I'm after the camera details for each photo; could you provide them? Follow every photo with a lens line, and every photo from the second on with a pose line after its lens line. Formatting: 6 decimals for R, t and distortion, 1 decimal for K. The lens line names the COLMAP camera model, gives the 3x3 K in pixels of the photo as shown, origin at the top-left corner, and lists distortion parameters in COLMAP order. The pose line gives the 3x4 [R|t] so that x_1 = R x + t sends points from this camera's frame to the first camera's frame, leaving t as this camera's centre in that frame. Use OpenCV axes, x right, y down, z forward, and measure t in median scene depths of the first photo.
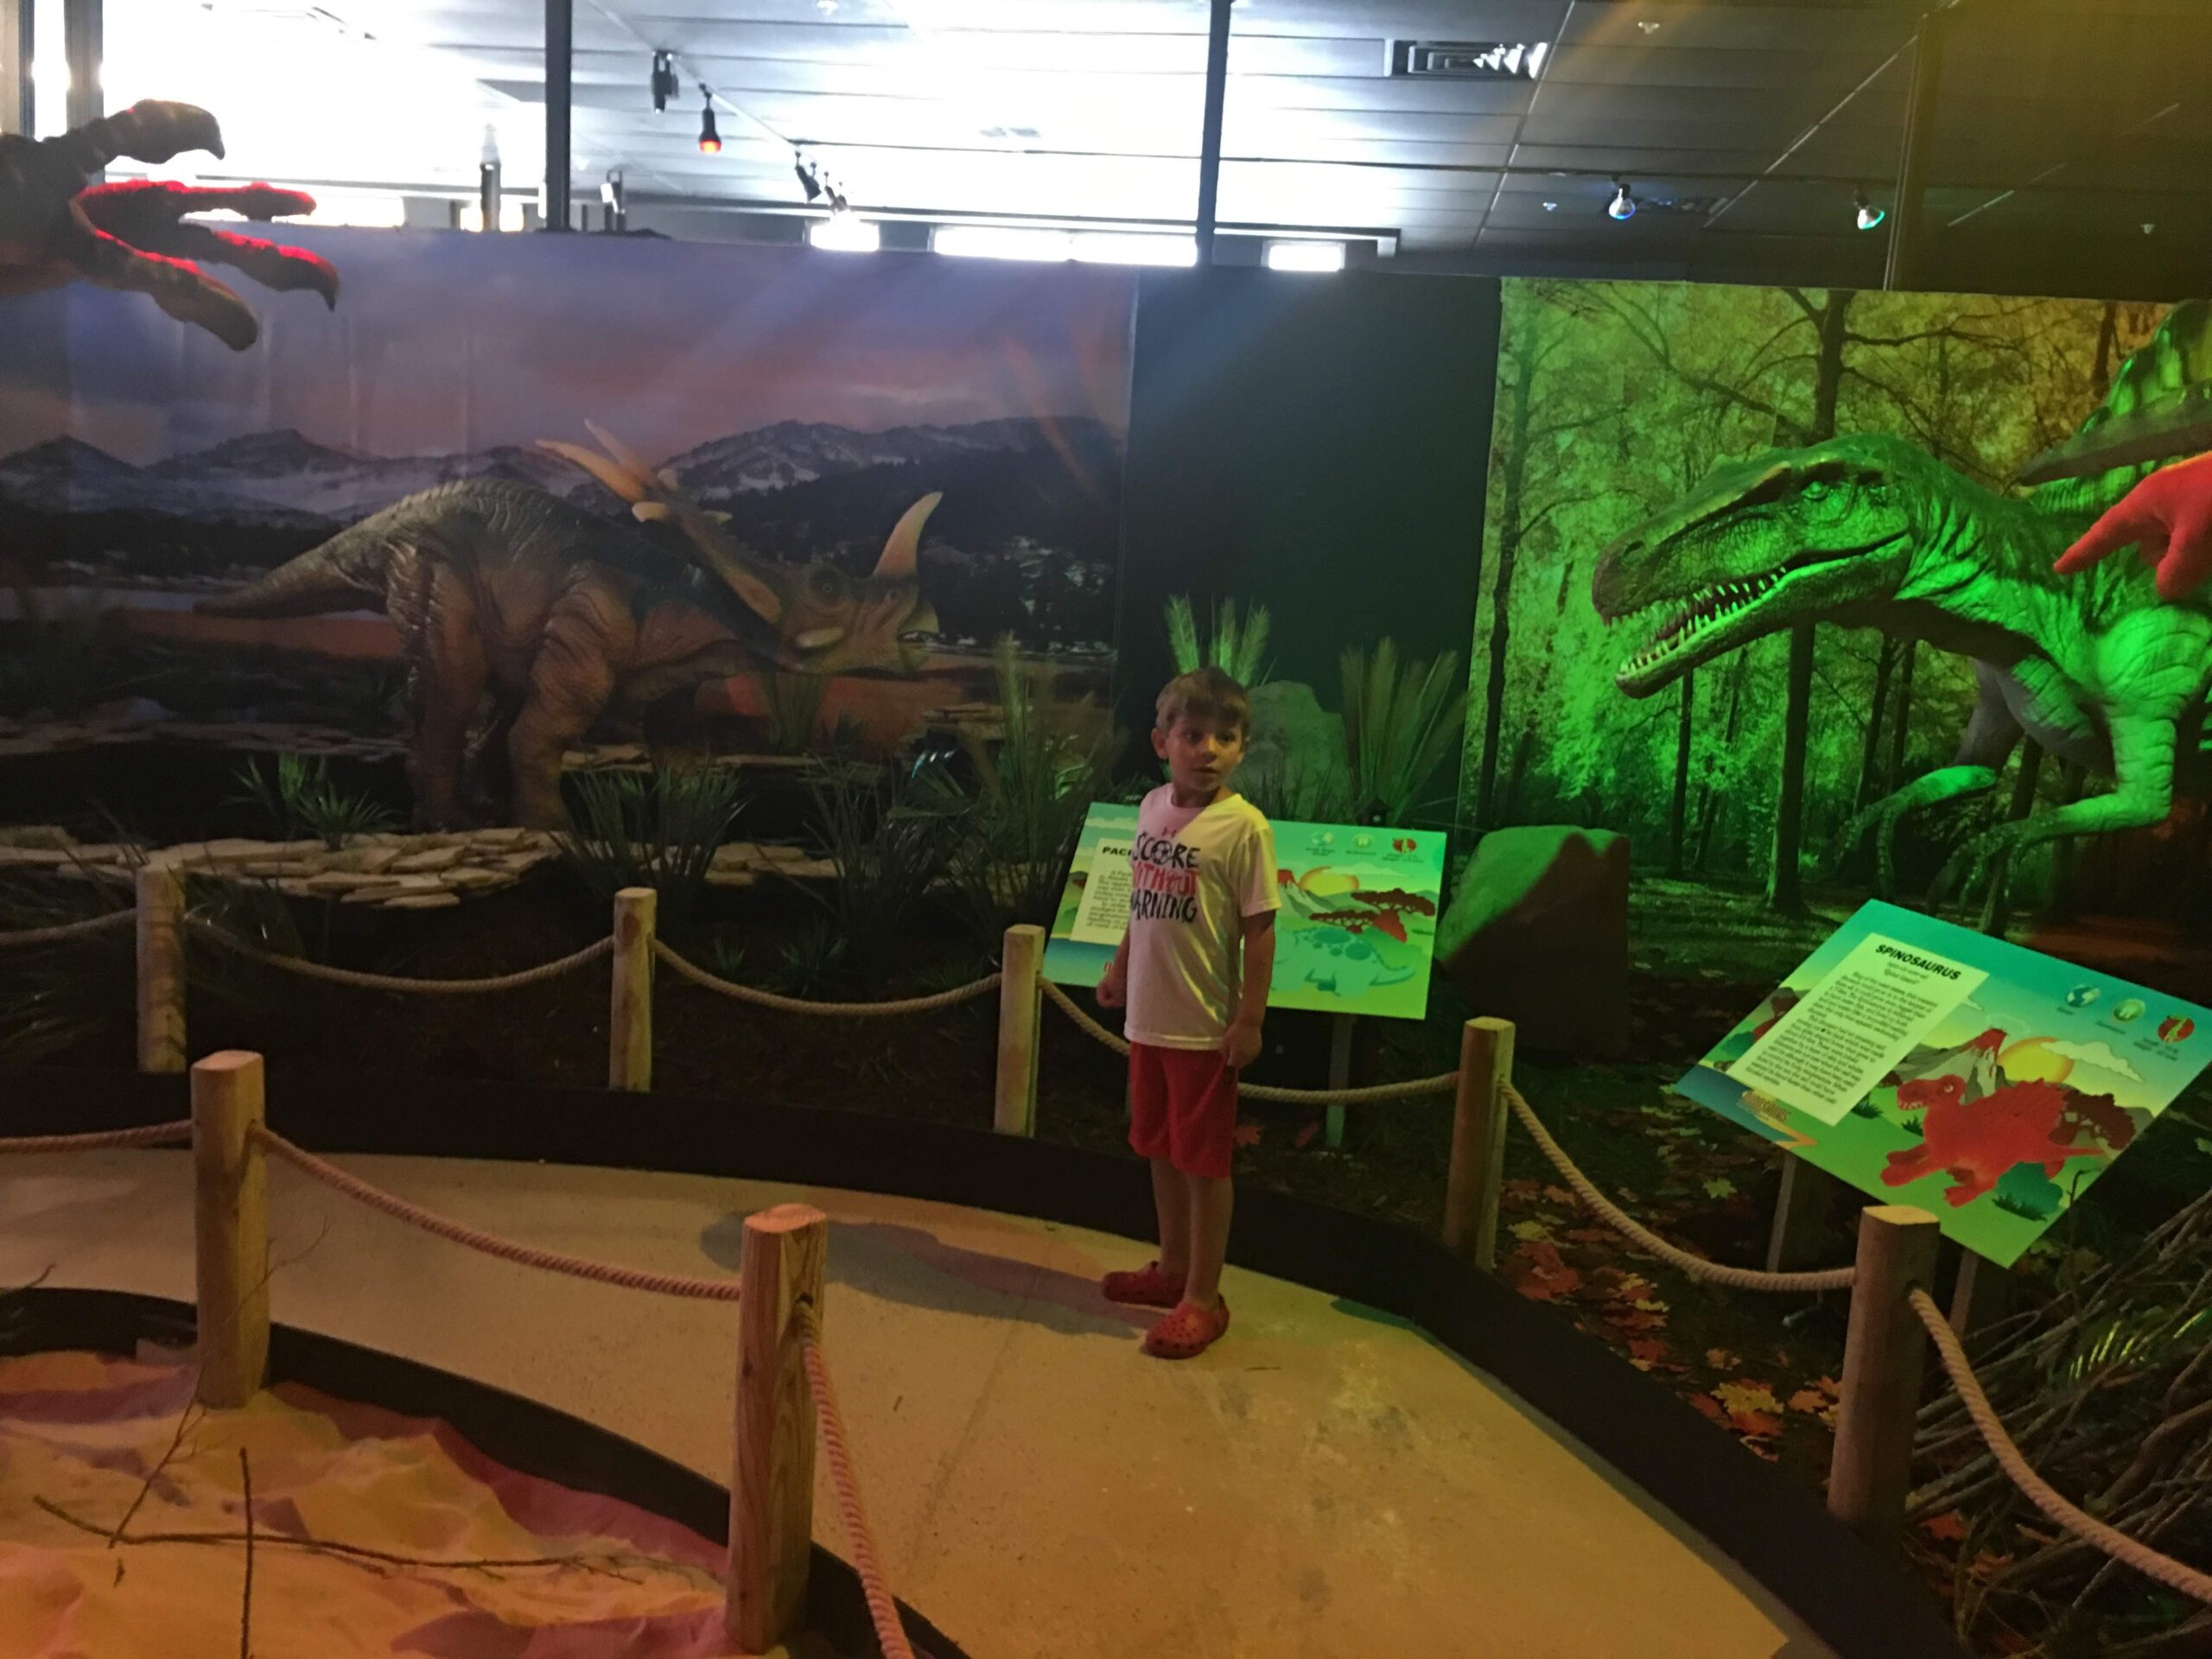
lens RADIAL K [[1906.0, 0, 1114.0], [0, 1906.0, 812.8], [0, 0, 1]] dist [0.090350, -0.120182]
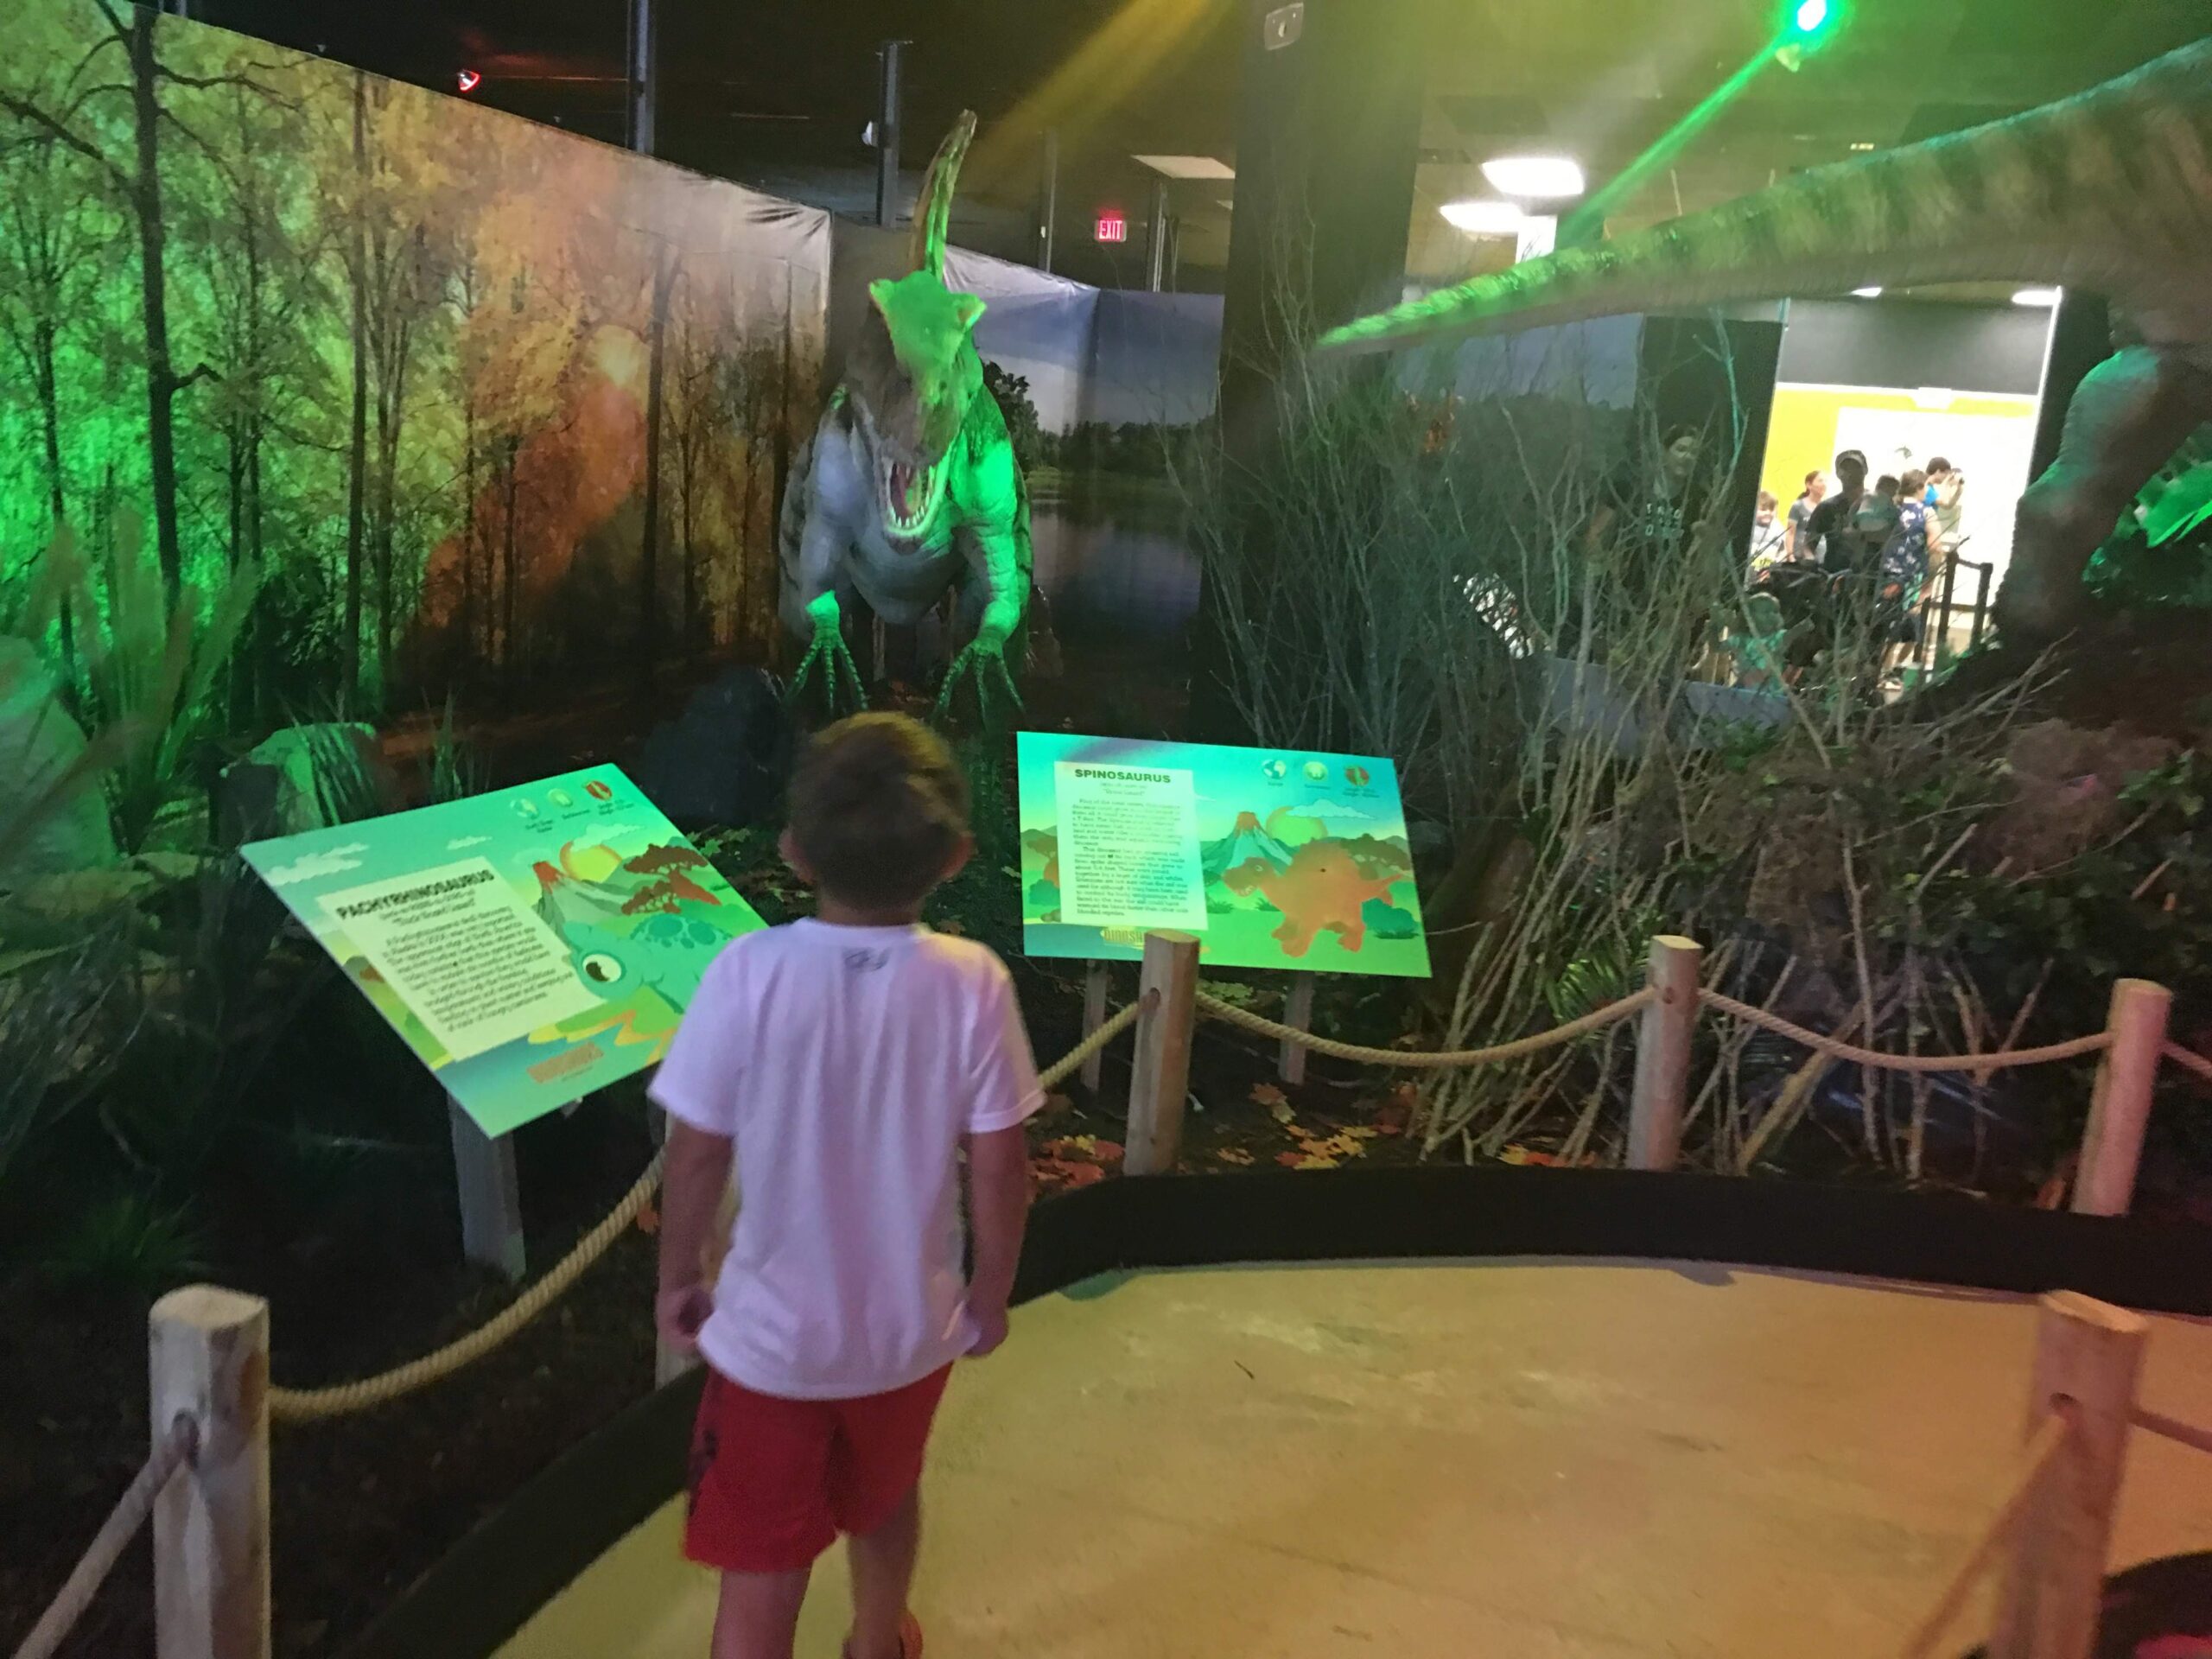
lens RADIAL K [[1880.6, 0, 1106.0], [0, 1880.6, 829.5], [0, 0, 1]] dist [0.067128, -0.102748]
pose [[0.184199, -0.252804, 0.949822, -0.383821], [0.088123, 0.966713, 0.240210, -0.094765], [-0.978931, 0.039455, 0.200345, 0.464728]]
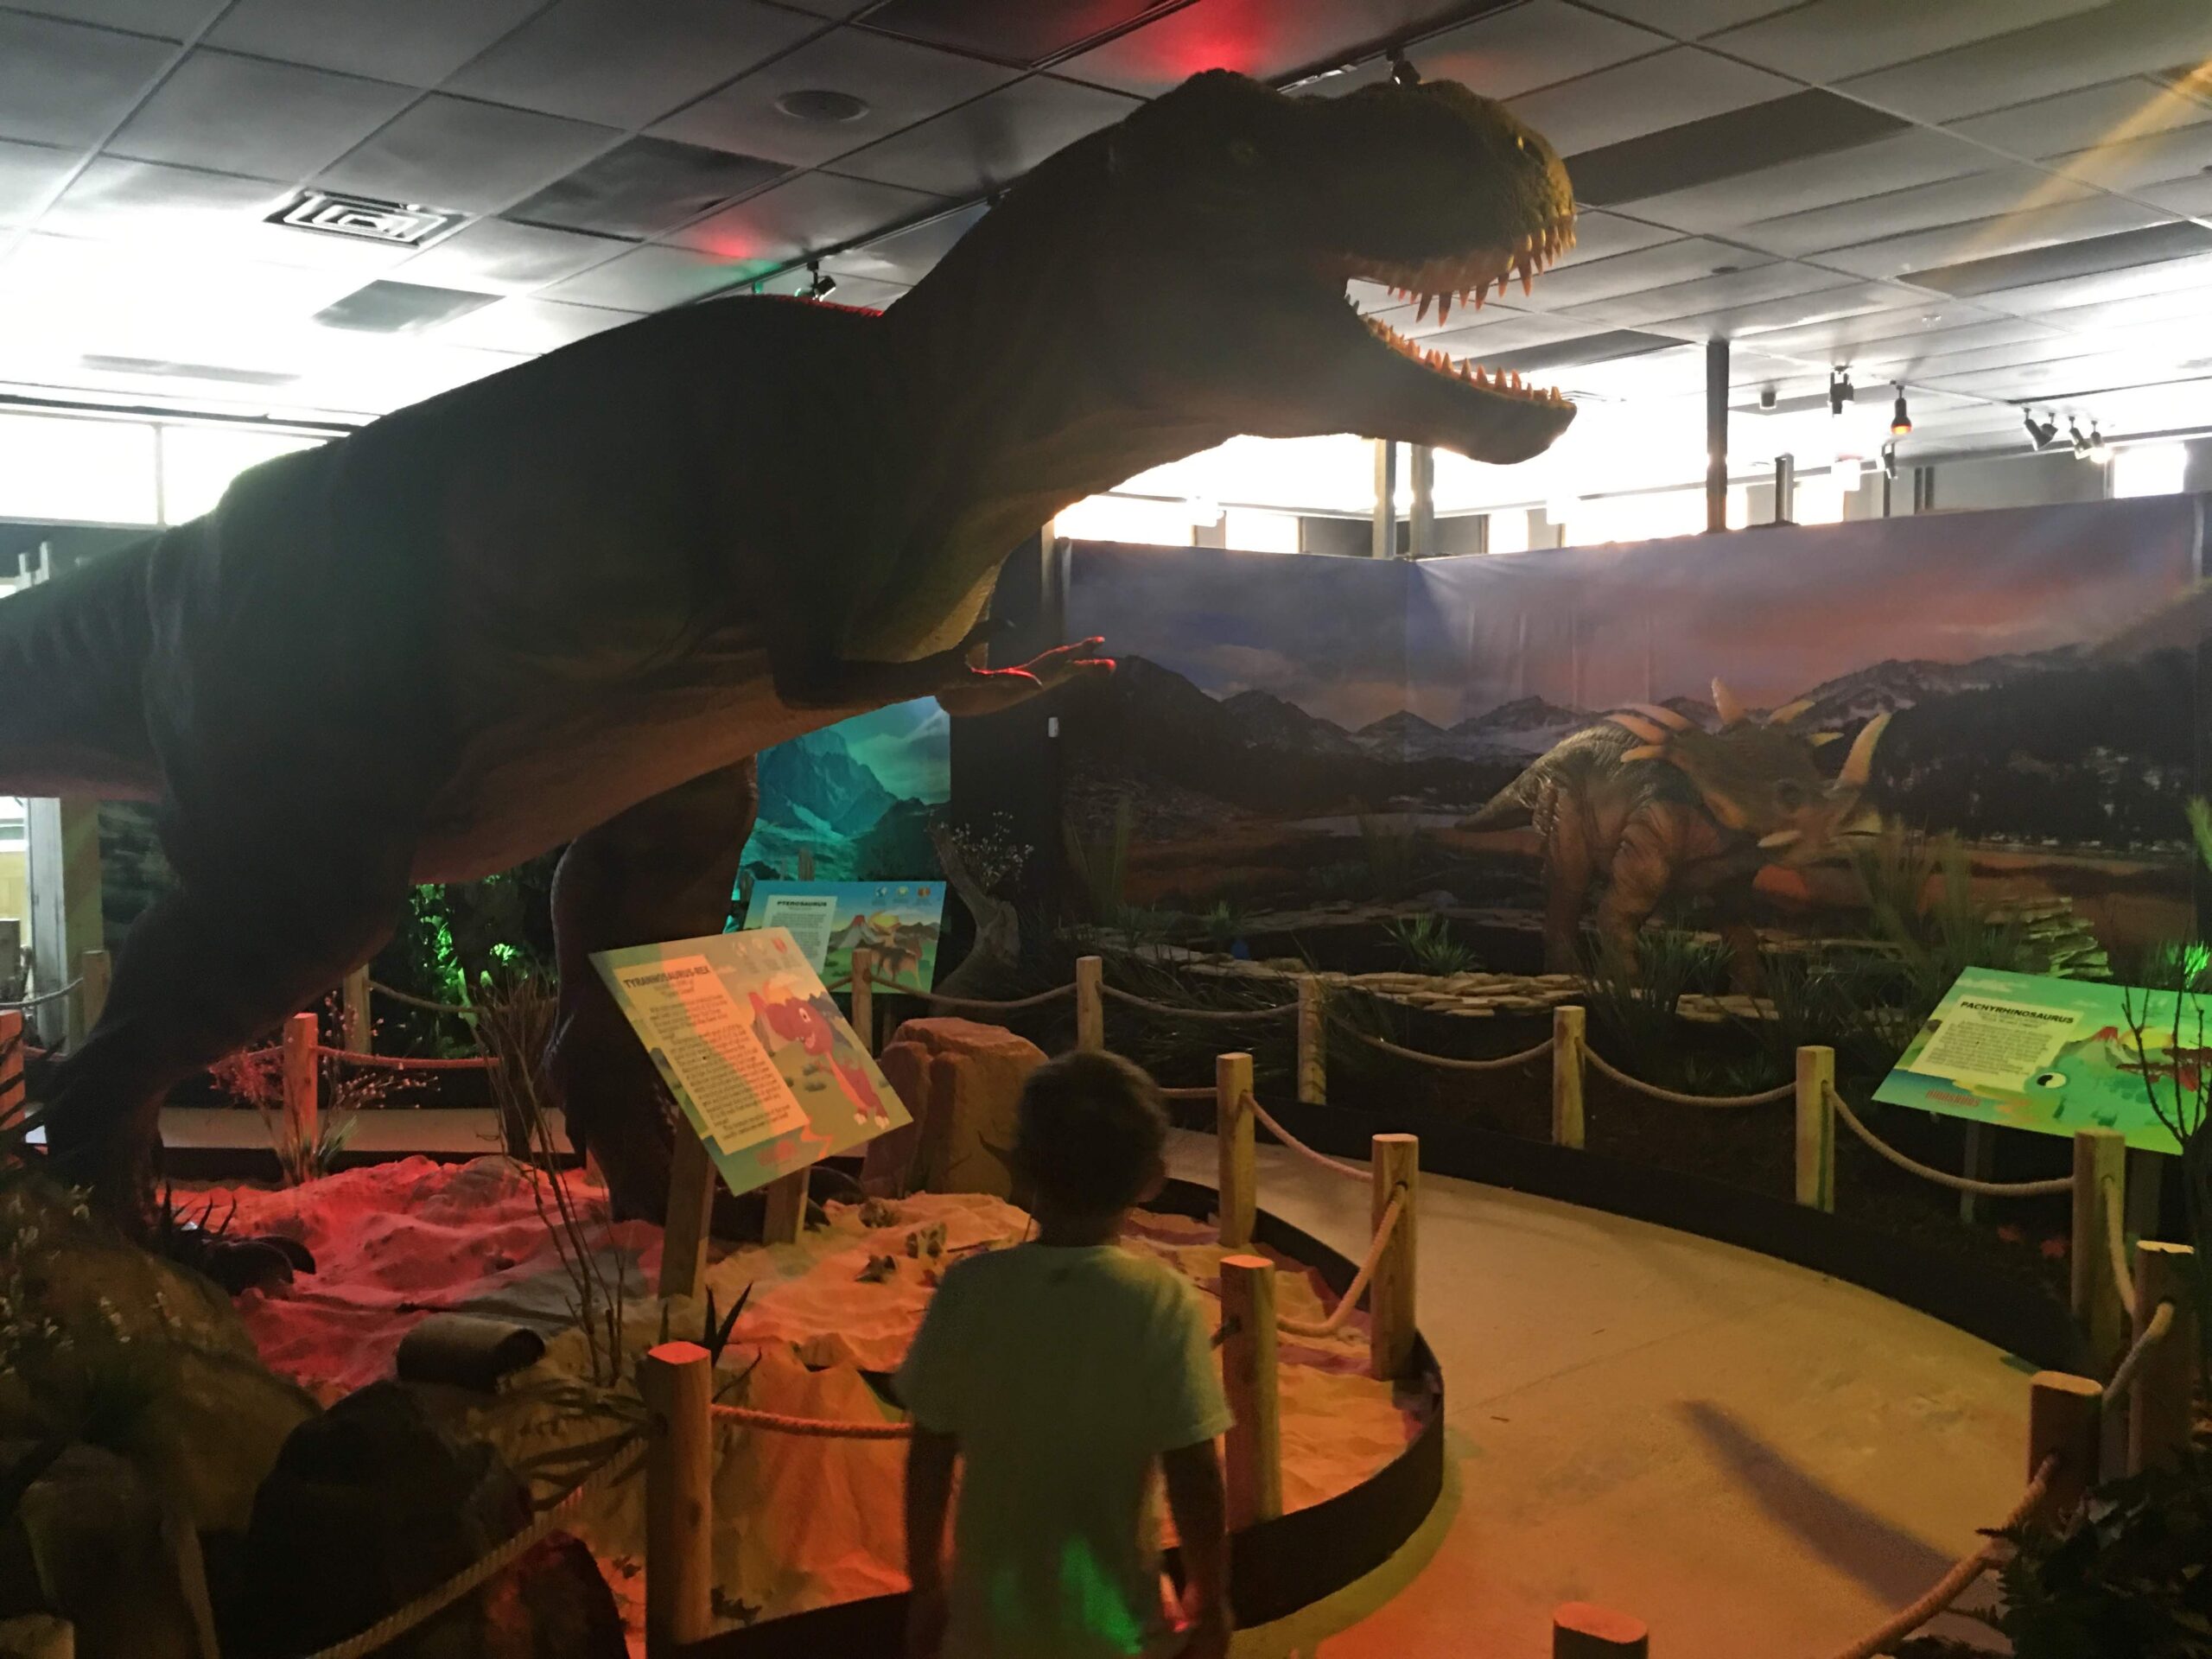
lens RADIAL K [[1859.1, 0, 1114.4], [0, 1859.1, 801.9], [0, 0, 1]] dist [0.085663, -0.109917]
pose [[0.727026, -0.025871, -0.686123, 0.314583], [-0.058512, 0.993320, -0.099454, 0.031127], [0.684113, 0.112453, 0.720656, -0.183443]]
